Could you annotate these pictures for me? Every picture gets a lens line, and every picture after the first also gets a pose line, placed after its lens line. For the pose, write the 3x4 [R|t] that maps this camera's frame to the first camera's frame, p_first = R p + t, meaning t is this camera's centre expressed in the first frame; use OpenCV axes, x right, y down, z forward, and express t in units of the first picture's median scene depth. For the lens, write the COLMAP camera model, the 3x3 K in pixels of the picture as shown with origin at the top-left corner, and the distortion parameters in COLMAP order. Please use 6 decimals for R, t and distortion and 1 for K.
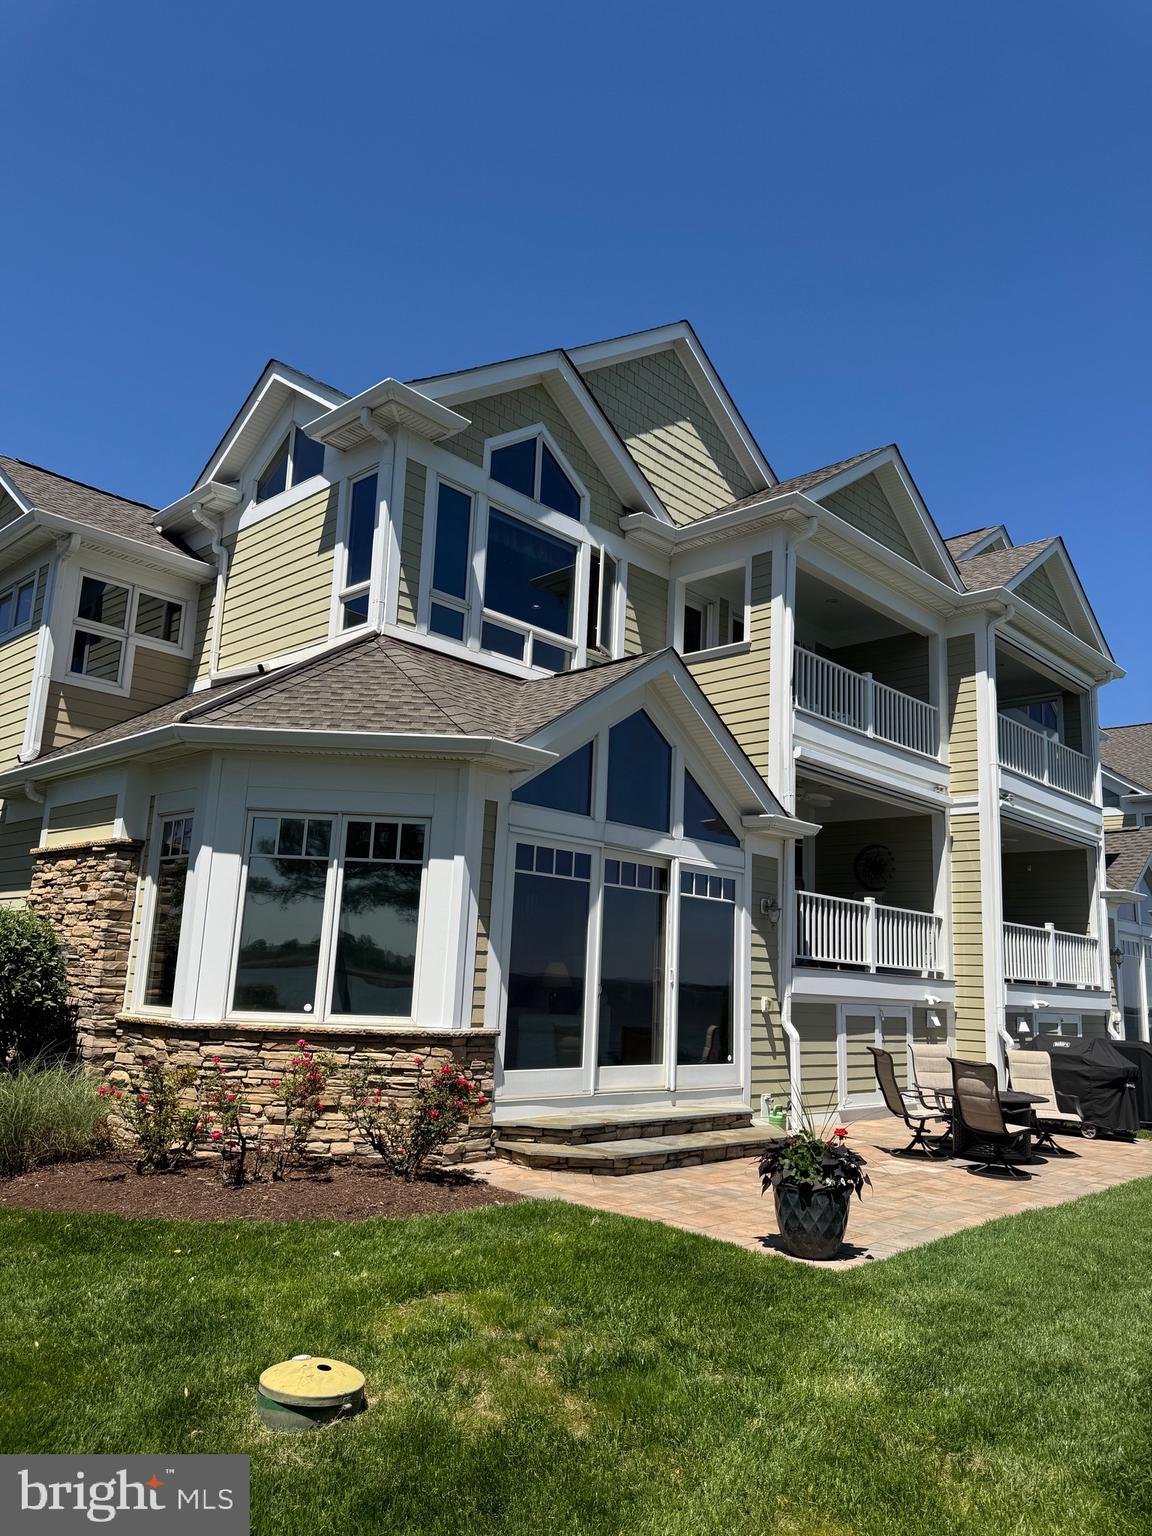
lens RADIAL K [[1065.1, 0, 576.0], [0, 1065.1, 768.0], [0, 0, 1]] dist [0.161349, -0.337546]
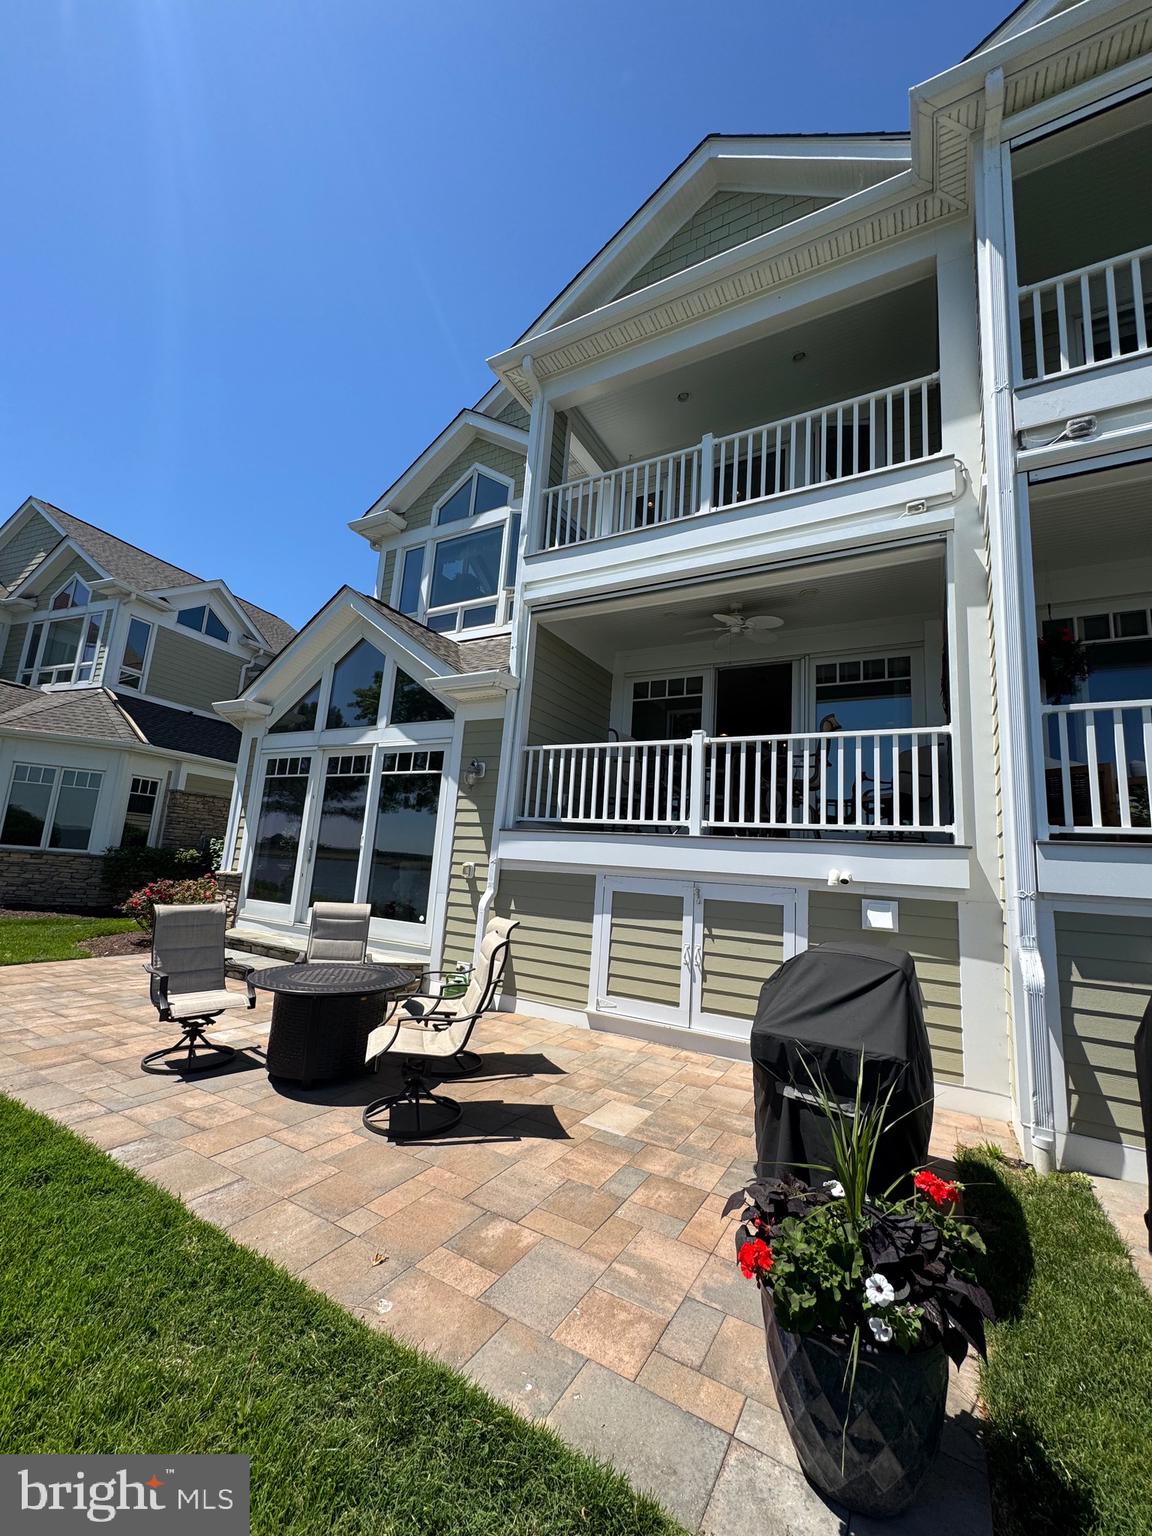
lens RADIAL K [[610.2, 0, 576.0], [0, 610.2, 768.0], [0, 0, 1]] dist [-0.001888, 0.000380]
pose [[0.249781, -0.189223, -0.949634, 0.745837], [0.132016, 0.978218, -0.160194, 0.234363], [0.959261, -0.085353, 0.269321, 0.968680]]
